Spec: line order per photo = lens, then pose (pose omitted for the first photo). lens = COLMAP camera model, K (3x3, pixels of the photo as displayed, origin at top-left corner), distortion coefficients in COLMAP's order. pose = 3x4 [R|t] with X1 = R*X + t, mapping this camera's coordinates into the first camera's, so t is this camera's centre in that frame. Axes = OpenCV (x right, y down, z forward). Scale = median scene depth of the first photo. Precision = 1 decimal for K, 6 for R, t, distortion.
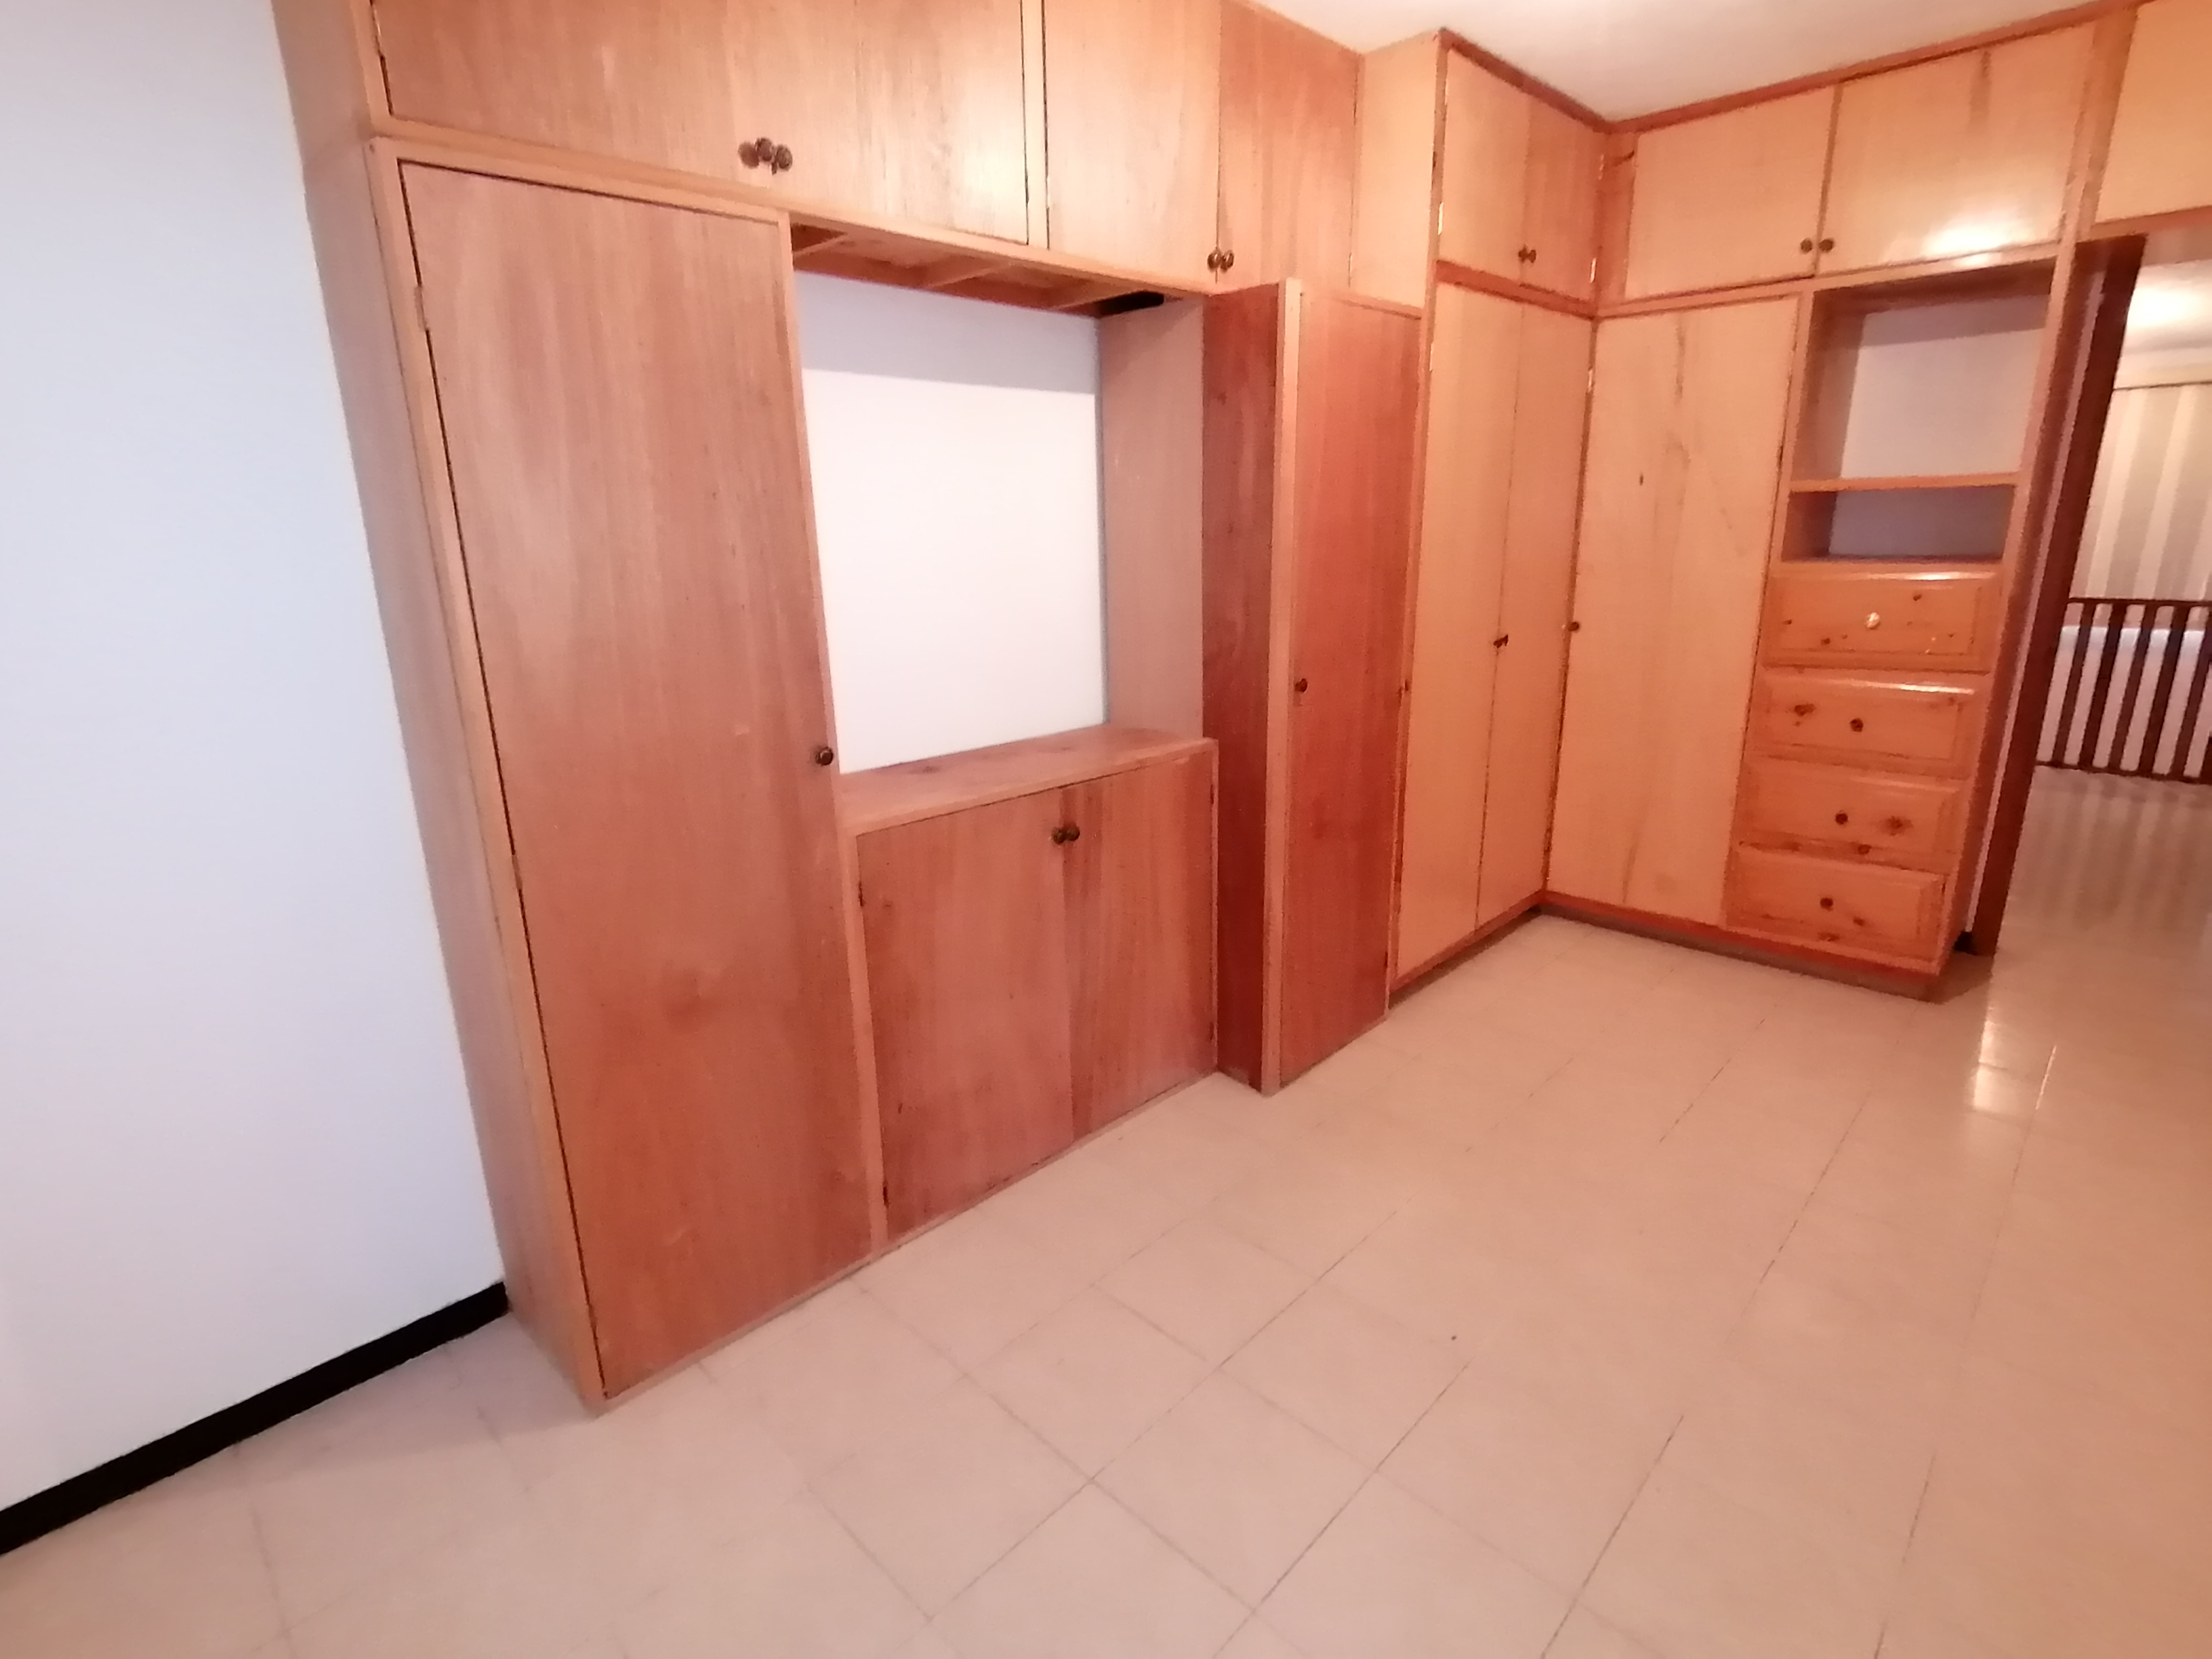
lens RADIAL K [[1114.7, 0, 1096.1], [0, 1114.7, 823.2], [0, 0, 1]] dist [0.003802, -0.000975]
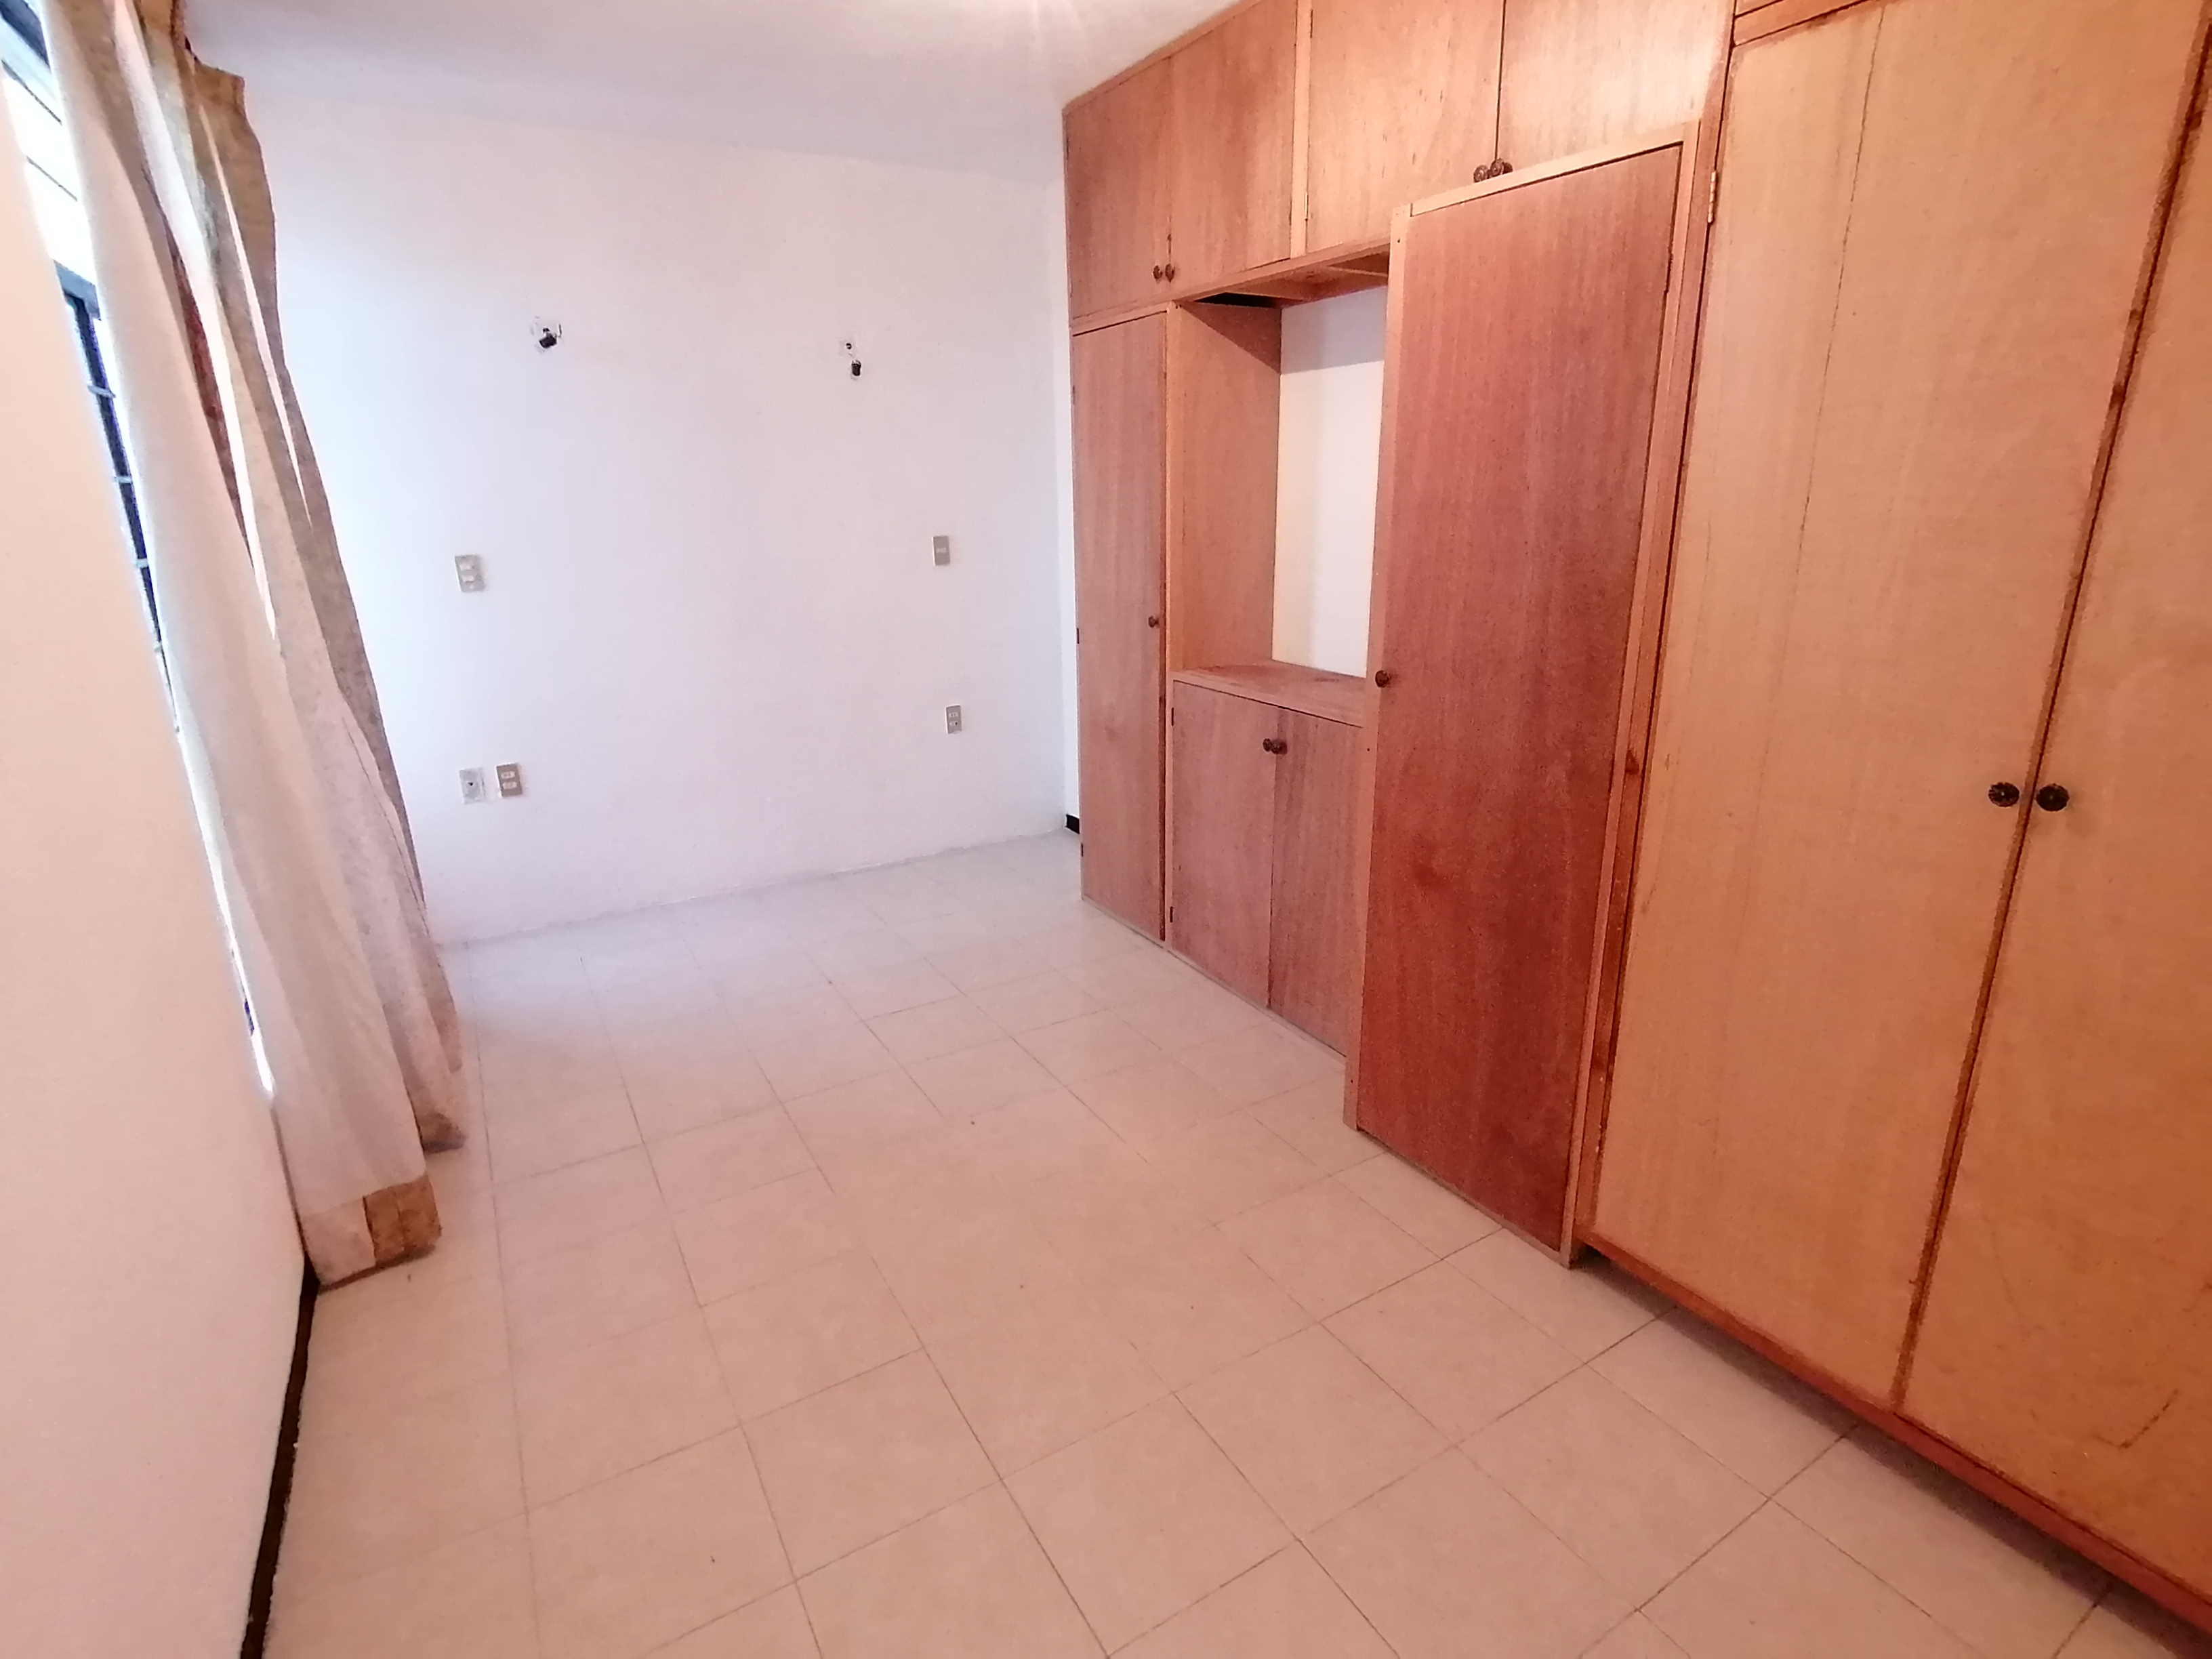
lens RADIAL K [[1114.7, 0, 1103.3], [0, 1114.7, 826.7], [0, 0, 1]] dist [0.003802, -0.000975]
pose [[-0.270875, 0.301918, -0.914042, 1.155751], [-0.242706, 0.897443, 0.368361, -0.312078], [0.931515, 0.321624, -0.169818, 1.061643]]
